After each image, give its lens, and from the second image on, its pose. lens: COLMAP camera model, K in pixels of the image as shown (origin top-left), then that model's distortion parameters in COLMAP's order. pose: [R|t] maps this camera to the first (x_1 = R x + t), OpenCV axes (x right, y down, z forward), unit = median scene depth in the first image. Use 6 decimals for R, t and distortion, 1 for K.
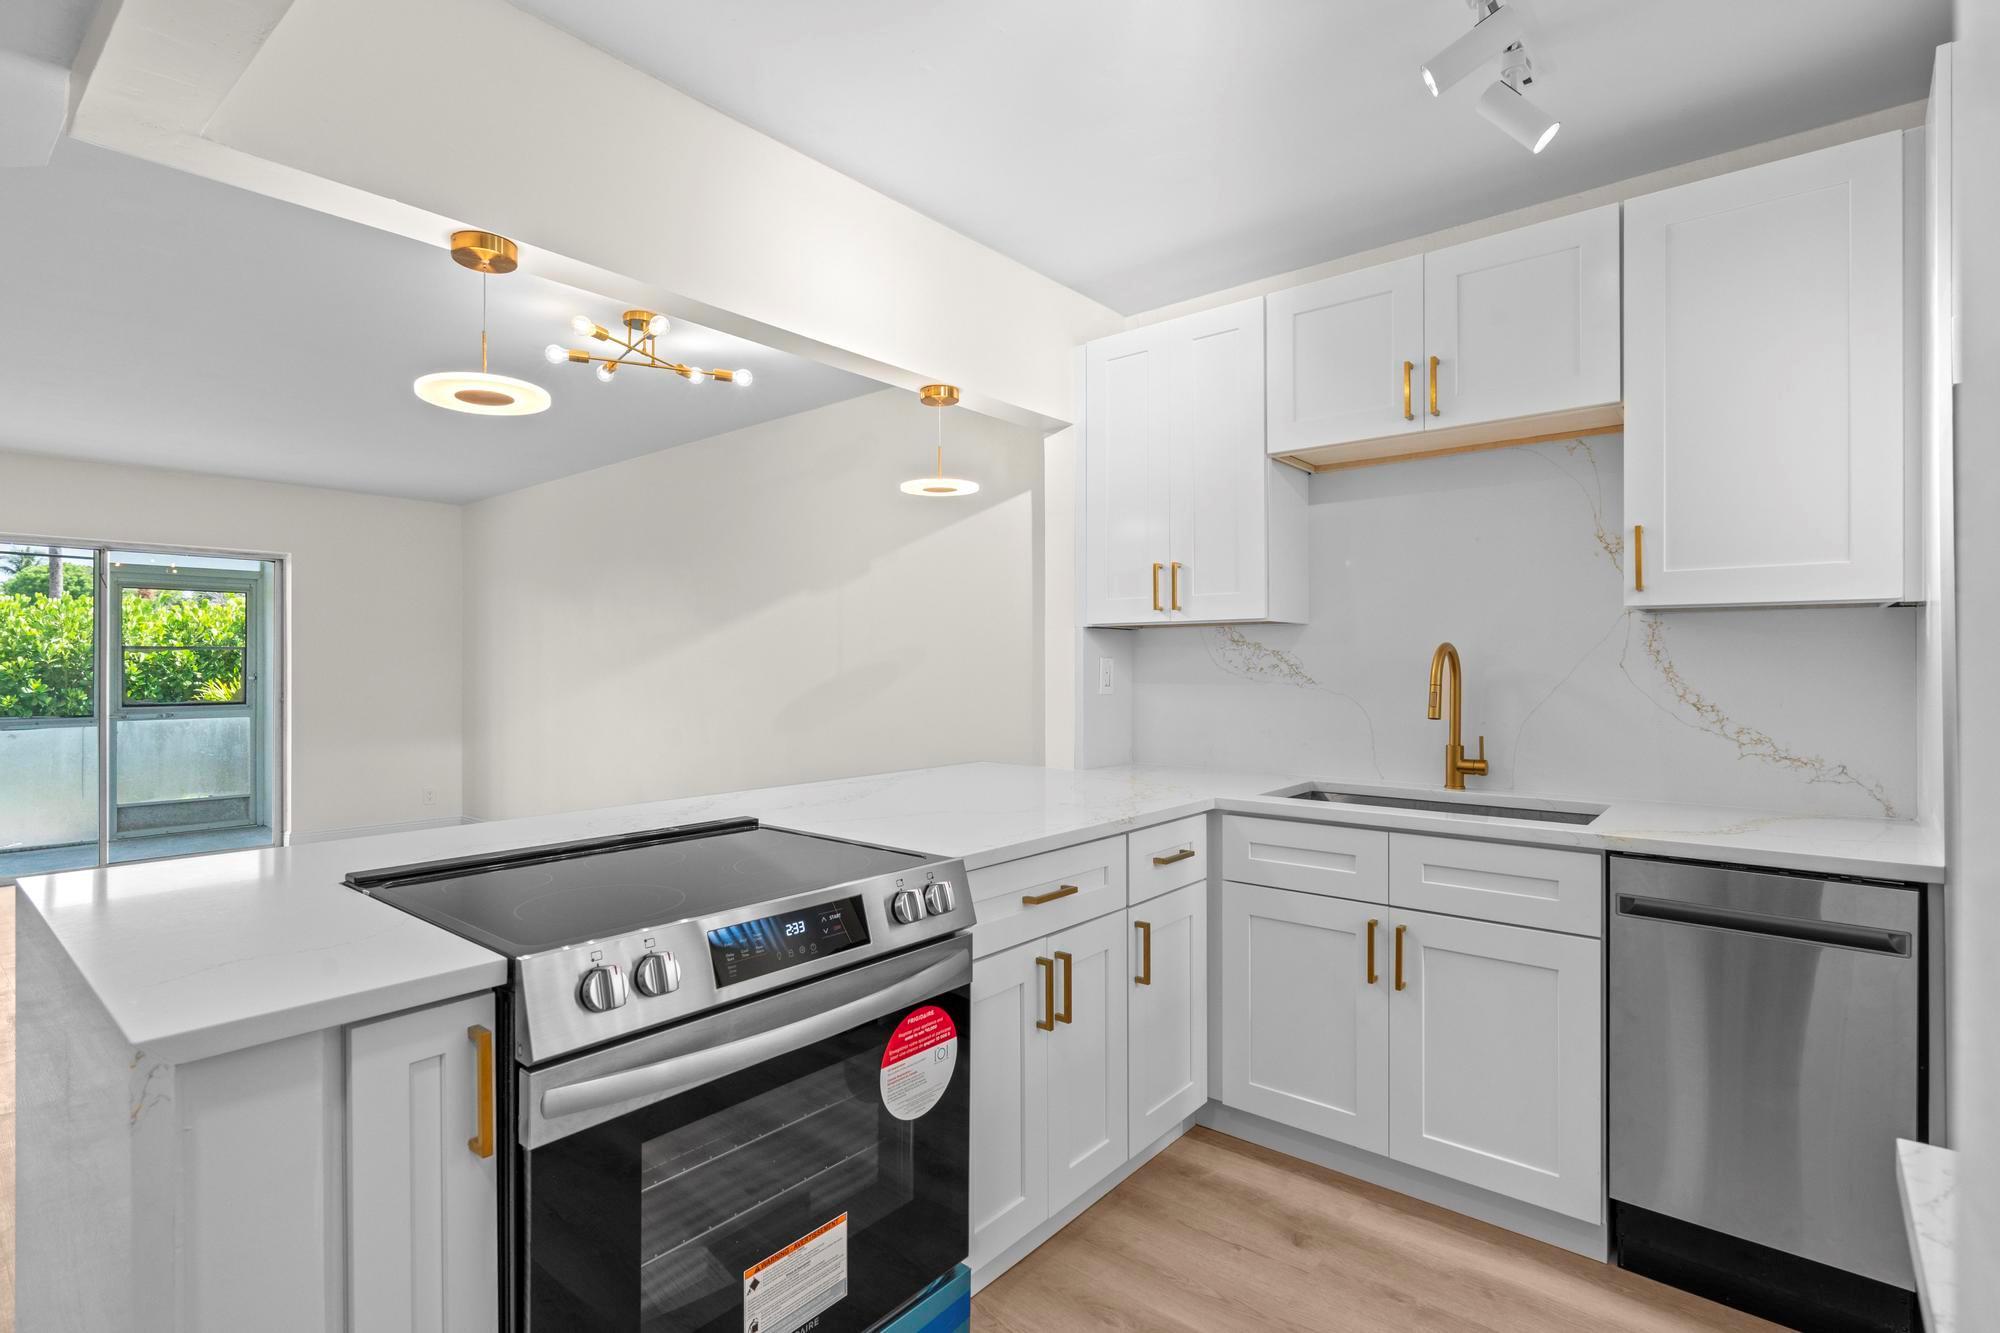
lens RADIAL K [[941.2, 0, 997.6], [0, 941.2, 659.8], [0, 0, 1]] dist [-0.004780, 0.001827]
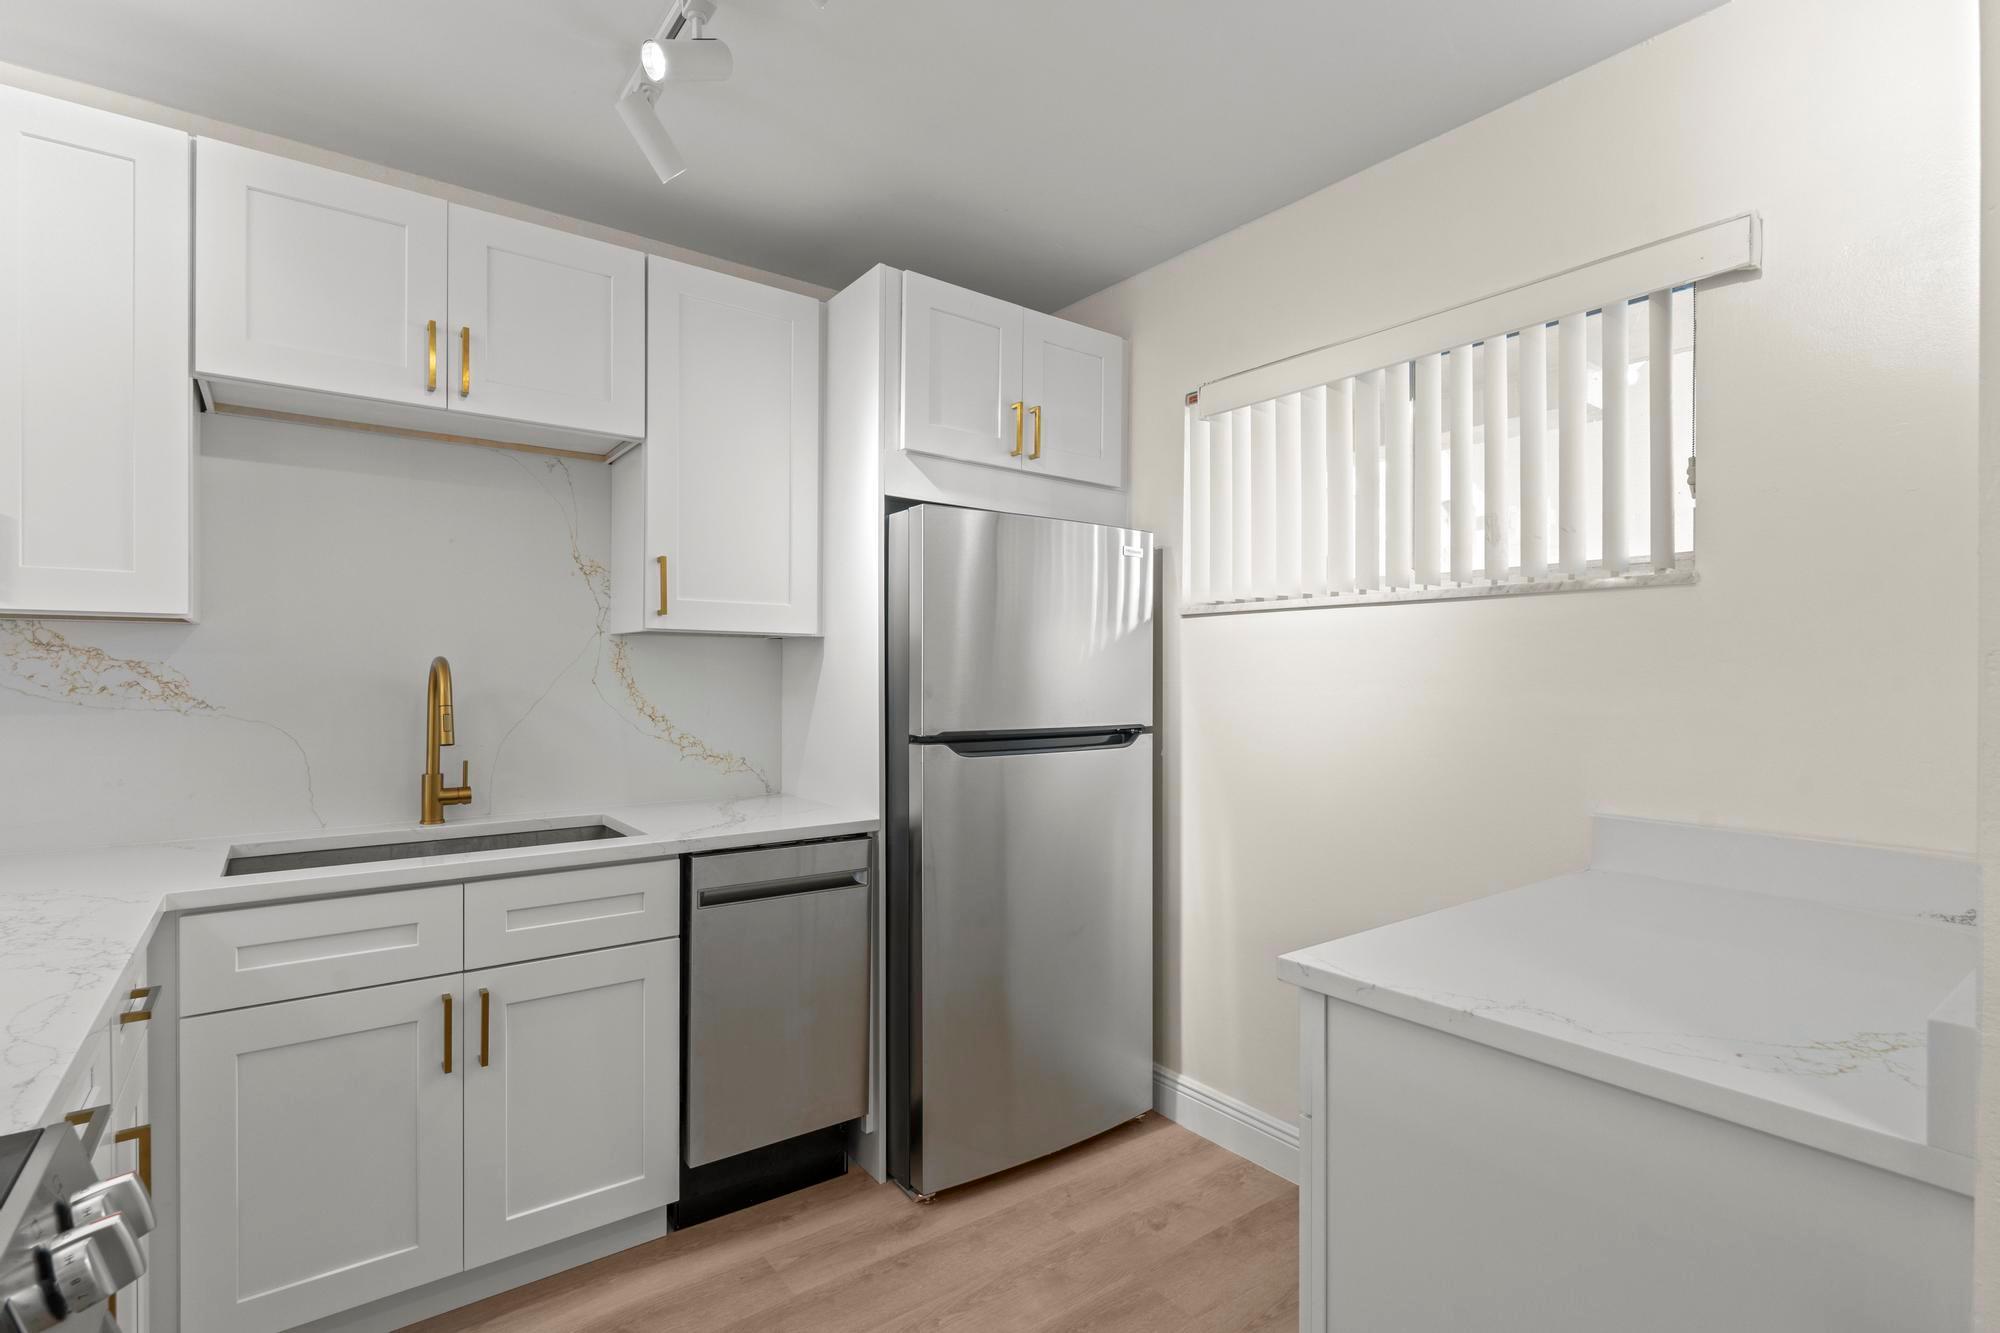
lens RADIAL K [[941.2, 0, 994.9], [0, 941.2, 675.5], [0, 0, 1]] dist [-0.004780, 0.001827]
pose [[0.231434, -0.001102, 0.972850, -0.284434], [-0.007989, 0.999963, 0.003033, -0.008528], [-0.972818, -0.008474, 0.231417, 0.343391]]
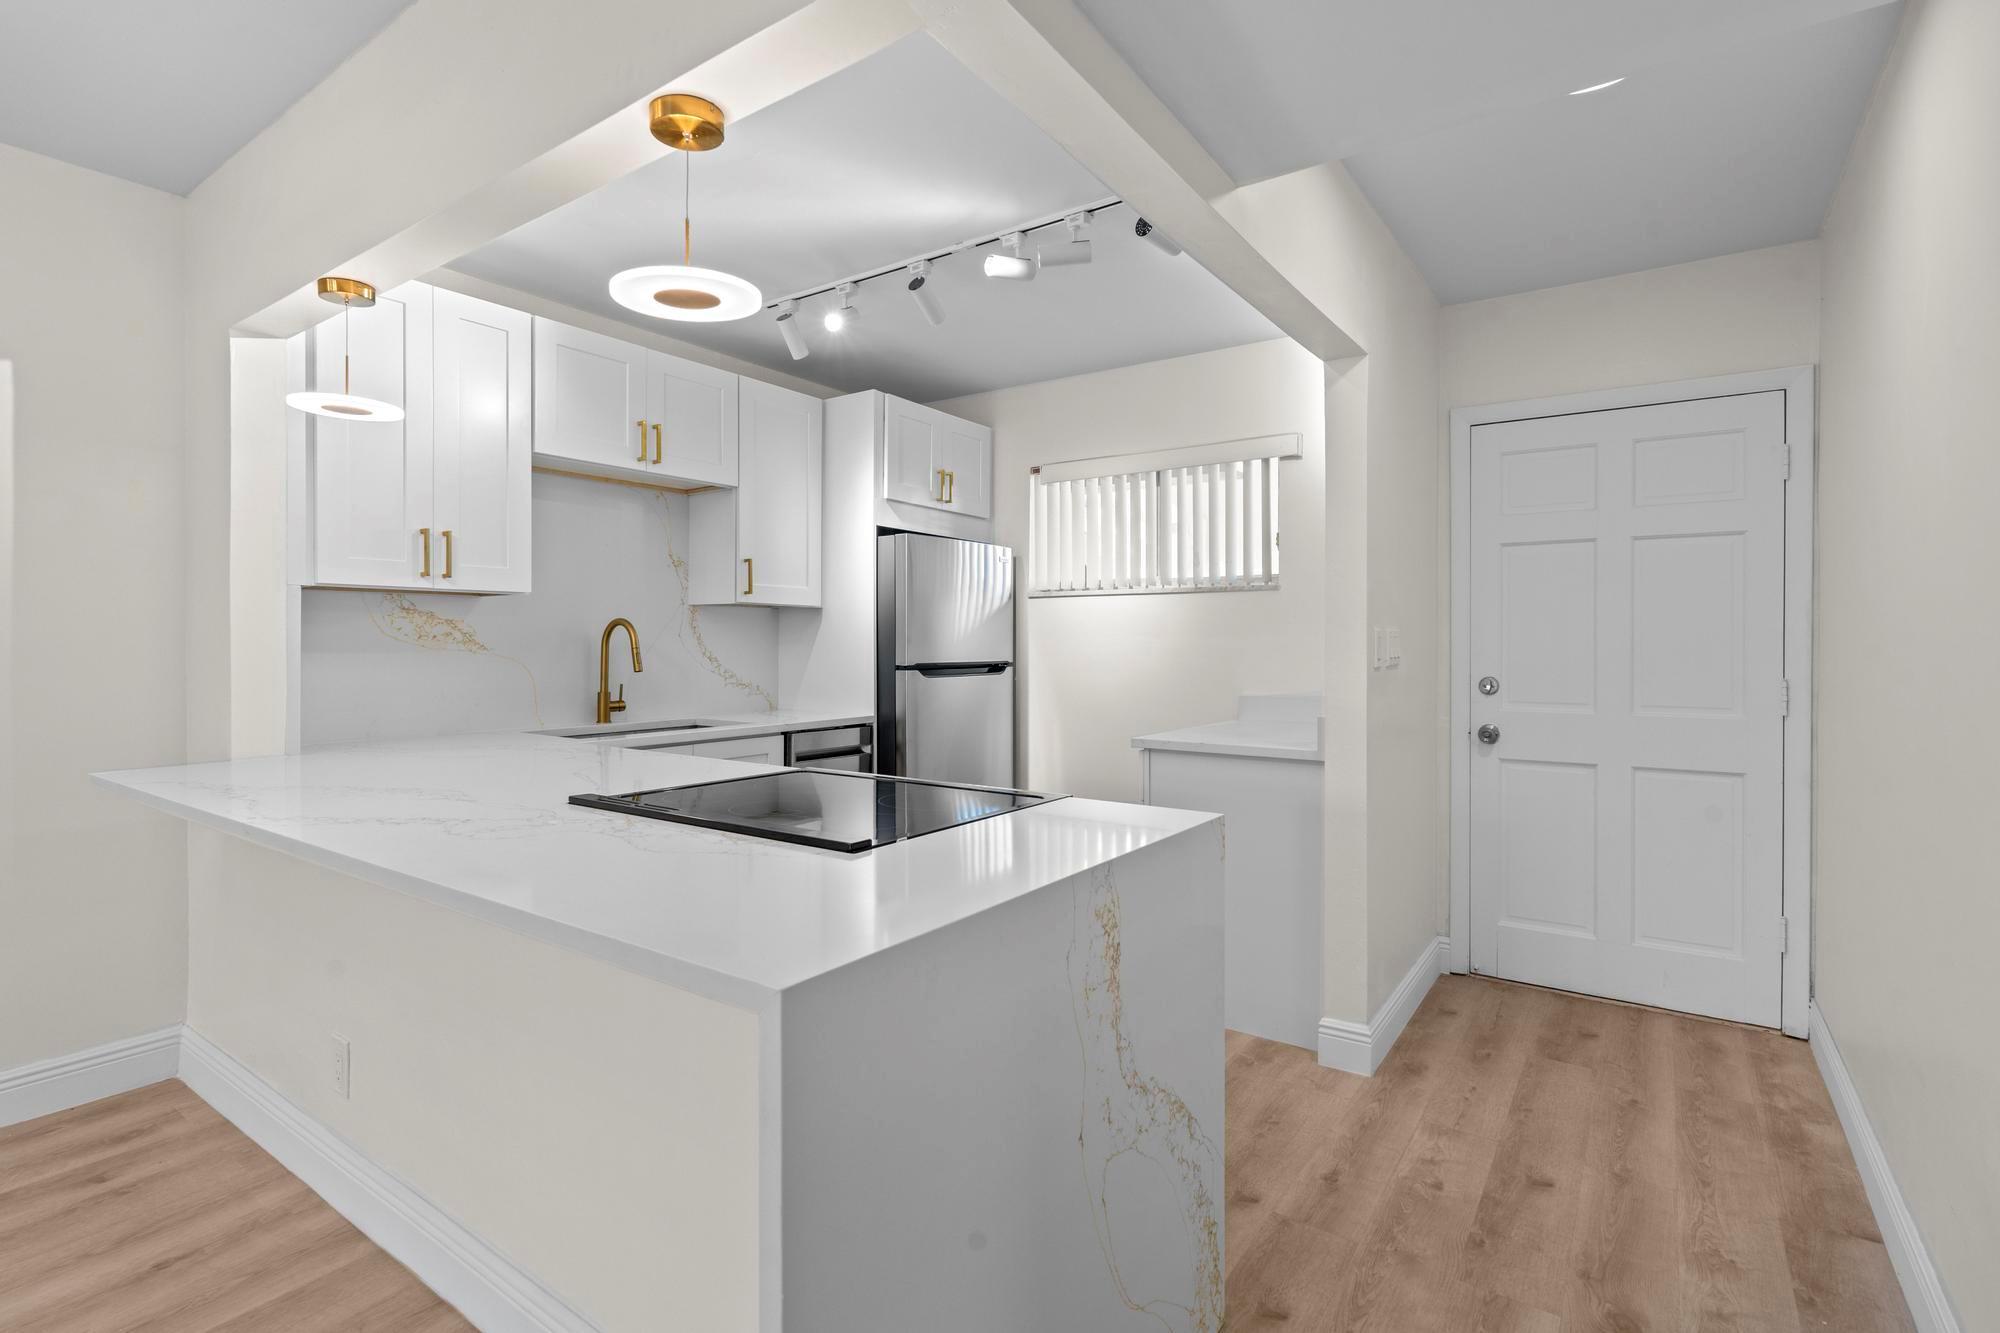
lens RADIAL K [[941.2, 0, 996.8], [0, 941.2, 652.1], [0, 0, 1]] dist [-0.004780, 0.001827]
pose [[-0.079444, -0.009110, 0.996798, -1.114991], [-0.006579, 0.999941, 0.008614, 0.018989], [-0.996818, -0.005873, -0.079500, 0.627280]]
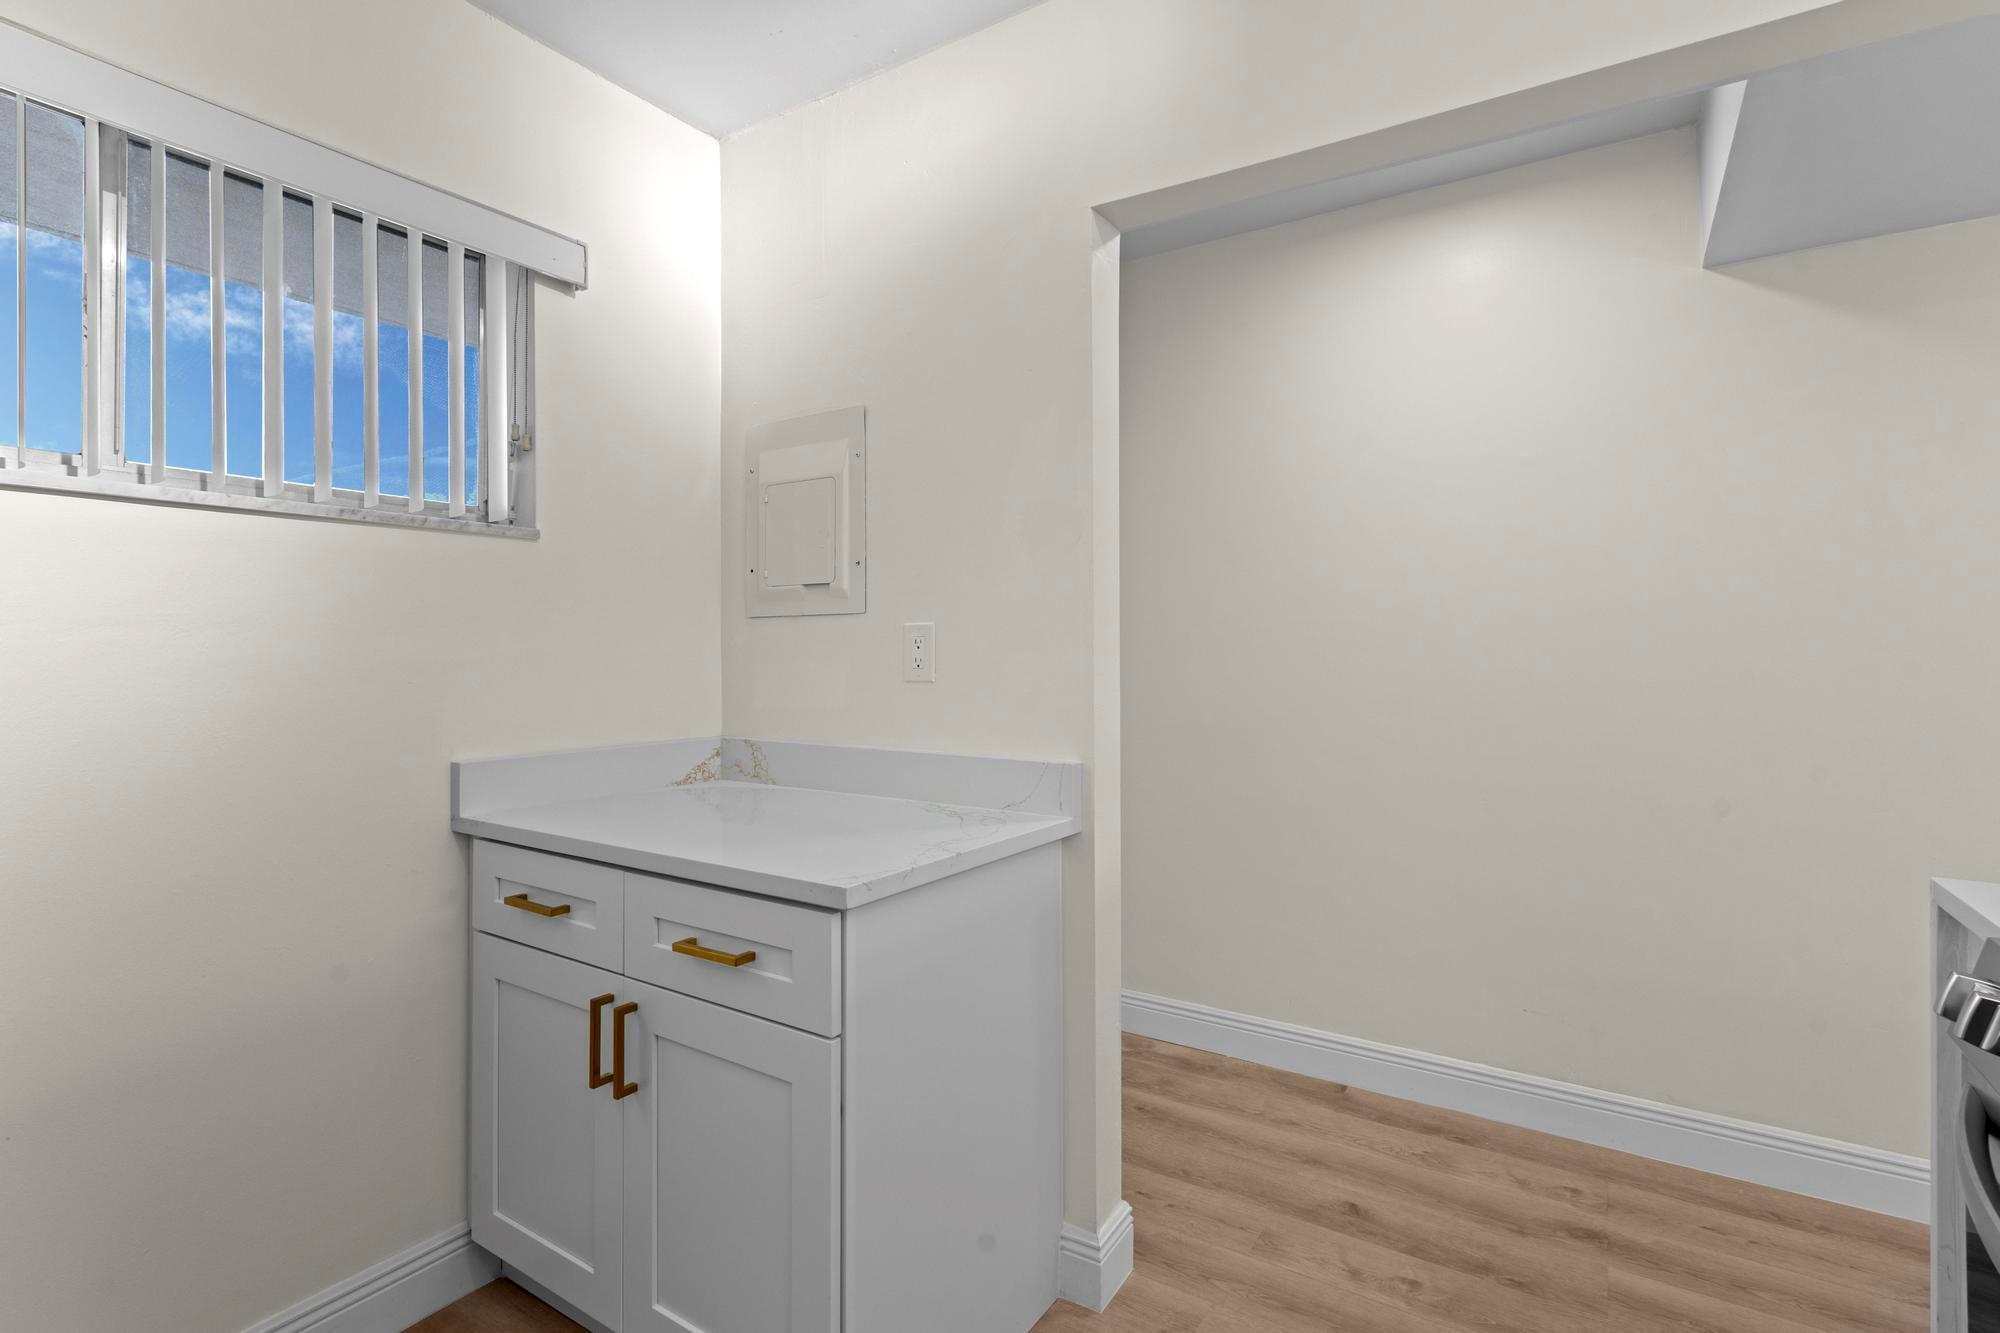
lens RADIAL K [[941.2, 0, 999.9], [0, 941.2, 661.9], [0, 0, 1]] dist [-0.004780, 0.001827]
pose [[-0.993156, 0.000358, -0.116795, 0.293256], [-0.000441, 0.999977, 0.006816, 0.021345], [0.116795, 0.006821, -0.993133, 0.876087]]
